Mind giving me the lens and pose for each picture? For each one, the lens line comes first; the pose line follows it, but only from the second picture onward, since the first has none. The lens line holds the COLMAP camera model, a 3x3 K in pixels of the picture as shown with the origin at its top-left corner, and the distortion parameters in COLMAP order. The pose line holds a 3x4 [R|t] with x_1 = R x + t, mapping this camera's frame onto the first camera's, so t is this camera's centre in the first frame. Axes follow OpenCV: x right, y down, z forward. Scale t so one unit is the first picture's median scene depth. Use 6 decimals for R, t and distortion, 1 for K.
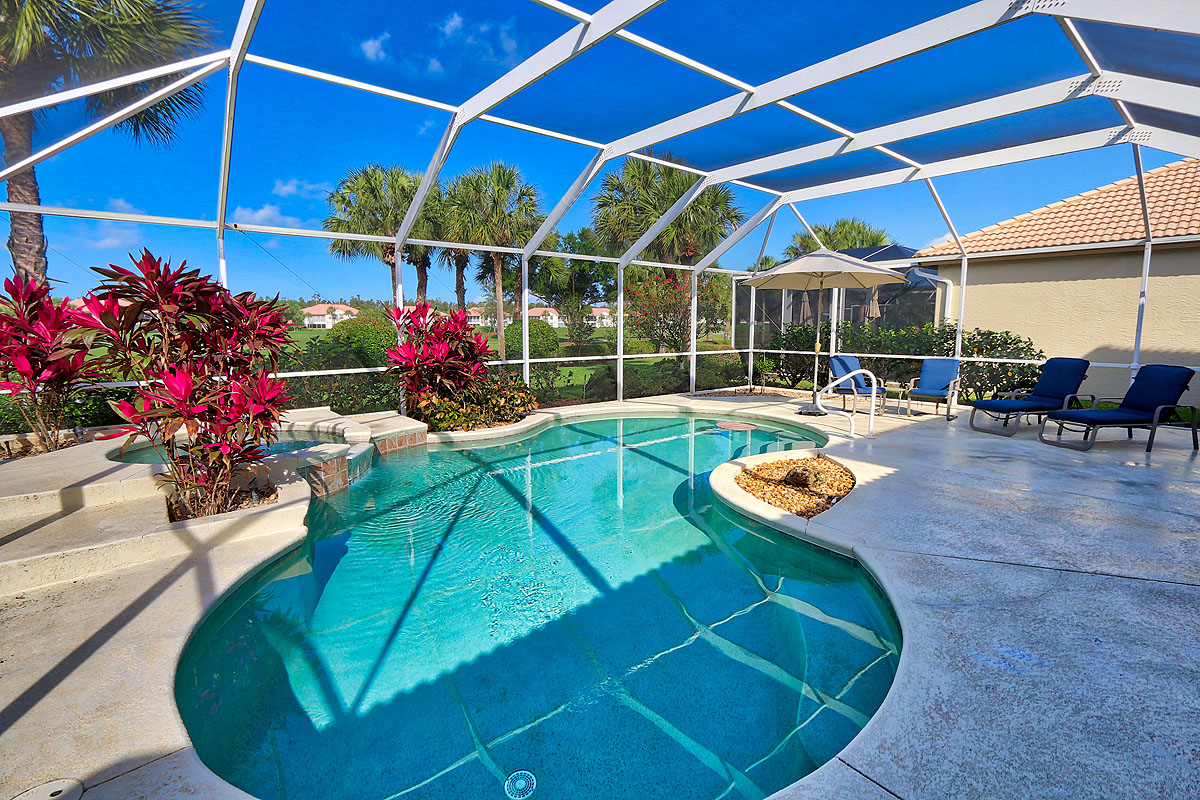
lens RADIAL K [[553.9, 0, 594.9], [0, 553.9, 394.0], [0, 0, 1]] dist [-0.020998, 0.004183]
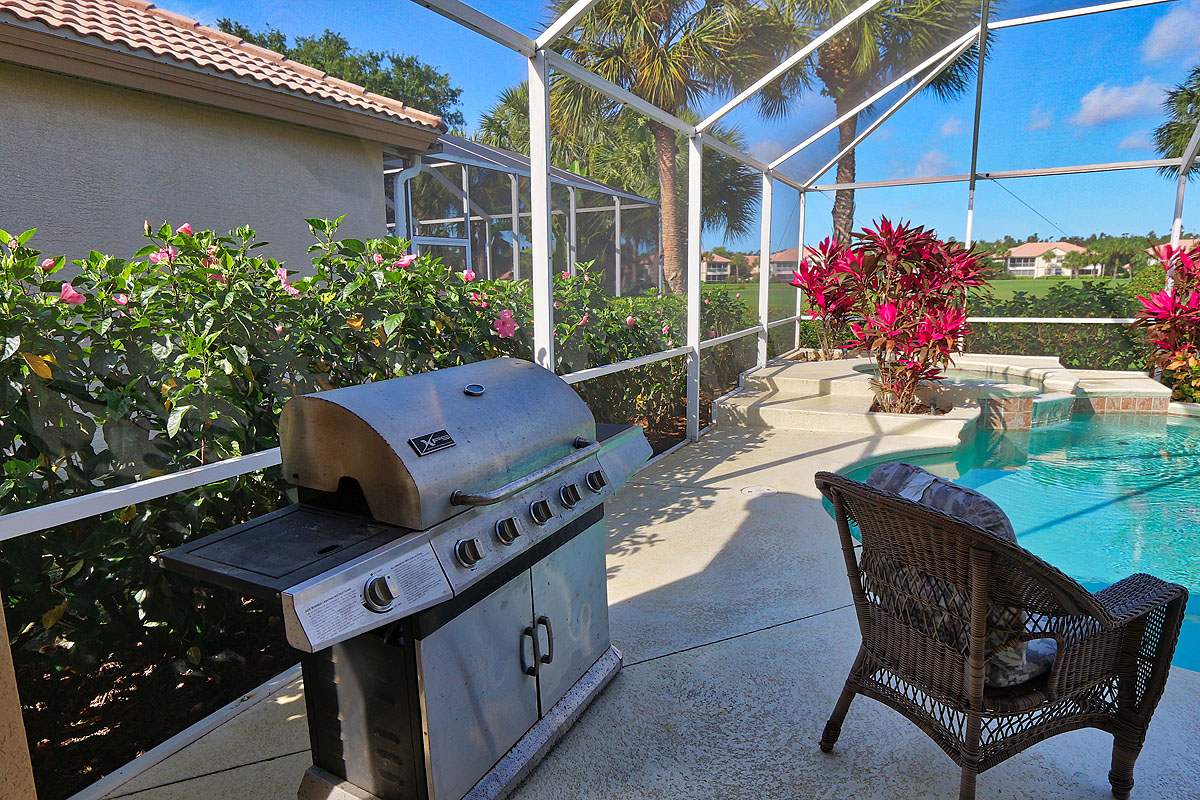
lens RADIAL K [[663.7, 0, 605.9], [0, 663.7, 397.3], [0, 0, 1]] dist [-0.015776, 0.002052]
pose [[0.389030, 0.156806, -0.907781, 0.282295], [-0.098135, 0.986854, 0.128408, 0.025204], [0.915983, 0.039131, 0.399304, -0.168452]]
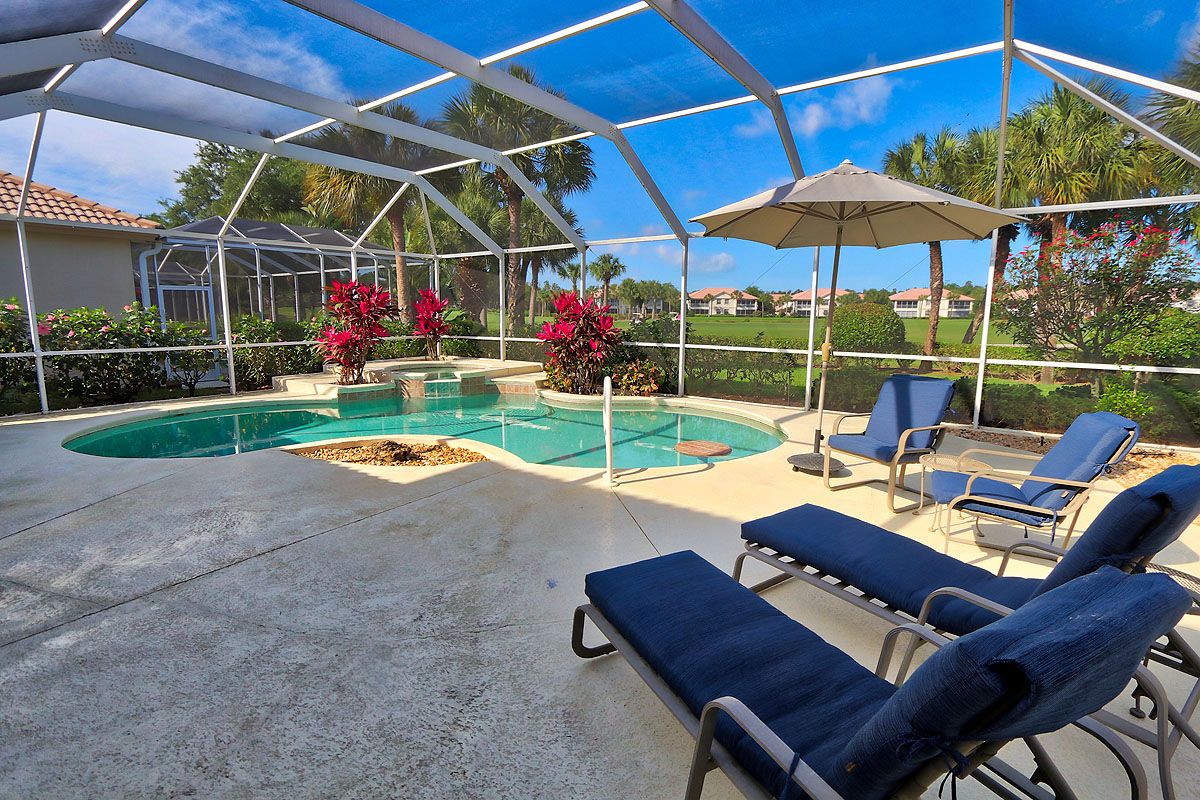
lens RADIAL K [[553.9, 0, 609.3], [0, 553.9, 396.6], [0, 0, 1]] dist [-0.020998, 0.004183]
pose [[0.266009, 0.150599, -0.952134, 1.192379], [-0.124648, 0.984803, 0.120942, -0.108387], [0.955878, 0.086510, 0.280738, 0.879809]]
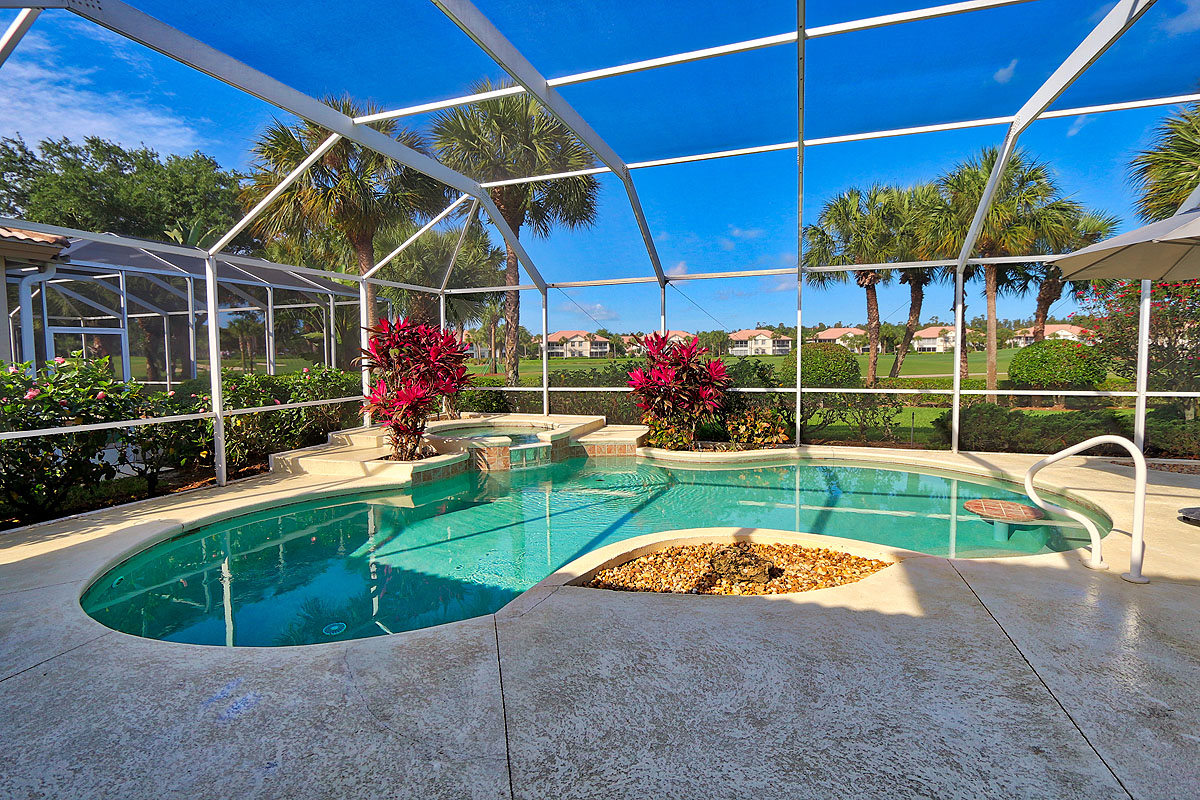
lens RADIAL K [[553.9, 0, 607.9], [0, 553.9, 389.2], [0, 0, 1]] dist [-0.020998, 0.004183]
pose [[0.524317, 0.050124, -0.850047, 0.708170], [-0.093333, 0.995634, 0.001140, -0.047583], [0.846393, 0.078739, 0.526706, 0.375877]]
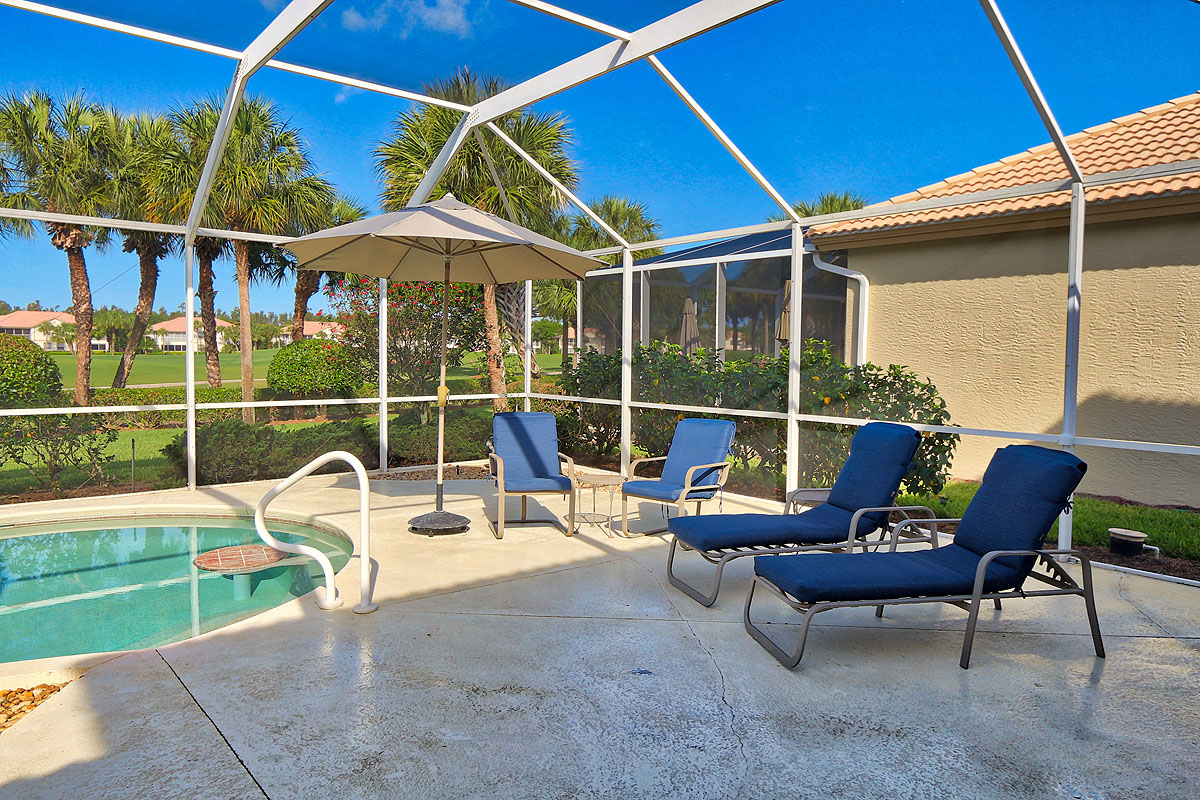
lens RADIAL K [[770.9, 0, 601.4], [0, 770.9, 386.8], [0, 0, 1]] dist [-0.005557, 0.001549]
pose [[0.999915, 0.009114, 0.009342, 0.732246], [-0.008361, 0.996937, -0.077755, -0.052908], [-0.010022, 0.077671, 0.996929, 0.418292]]
